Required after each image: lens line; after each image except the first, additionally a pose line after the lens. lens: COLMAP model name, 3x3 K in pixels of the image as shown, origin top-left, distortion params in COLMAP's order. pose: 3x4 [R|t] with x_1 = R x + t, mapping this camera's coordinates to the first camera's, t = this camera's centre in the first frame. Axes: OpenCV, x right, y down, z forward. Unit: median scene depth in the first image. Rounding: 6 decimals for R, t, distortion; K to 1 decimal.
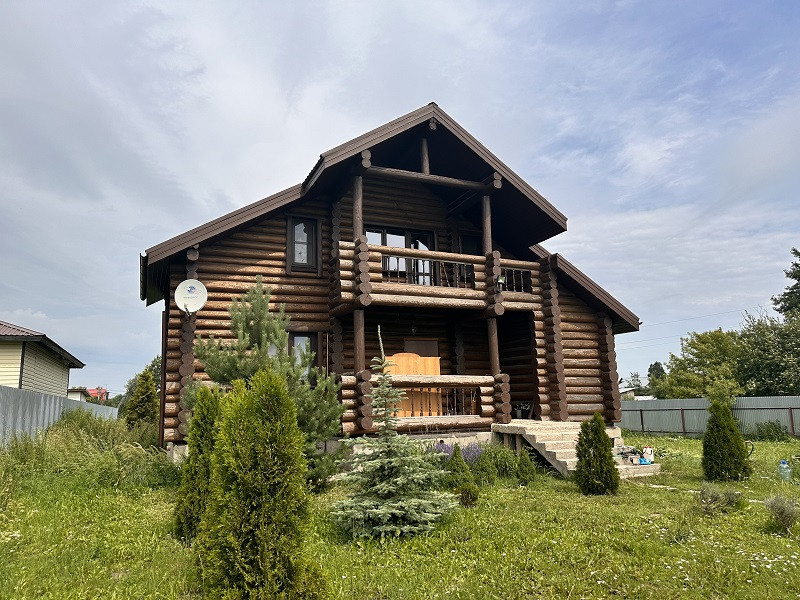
lens RADIAL K [[565.7, 0, 396.2], [0, 565.7, 298.4], [0, 0, 1]] dist [0.067331, -0.064079]
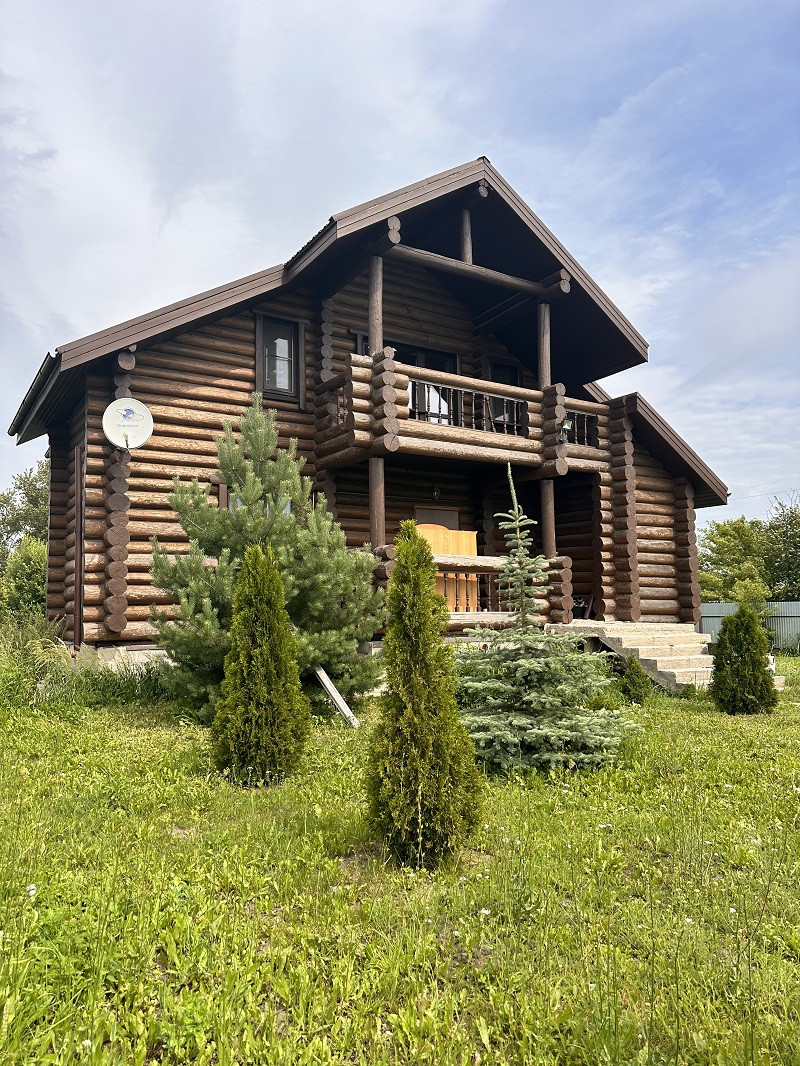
lens RADIAL K [[753.8, 0, 397.7], [0, 753.8, 535.2], [0, 0, 1]] dist [0.067331, -0.064079]
pose [[0.989999, 0.026717, 0.138520, -0.150413], [-0.037836, 0.996214, 0.078270, 0.037964], [-0.135904, -0.082728, 0.987262, 0.080034]]
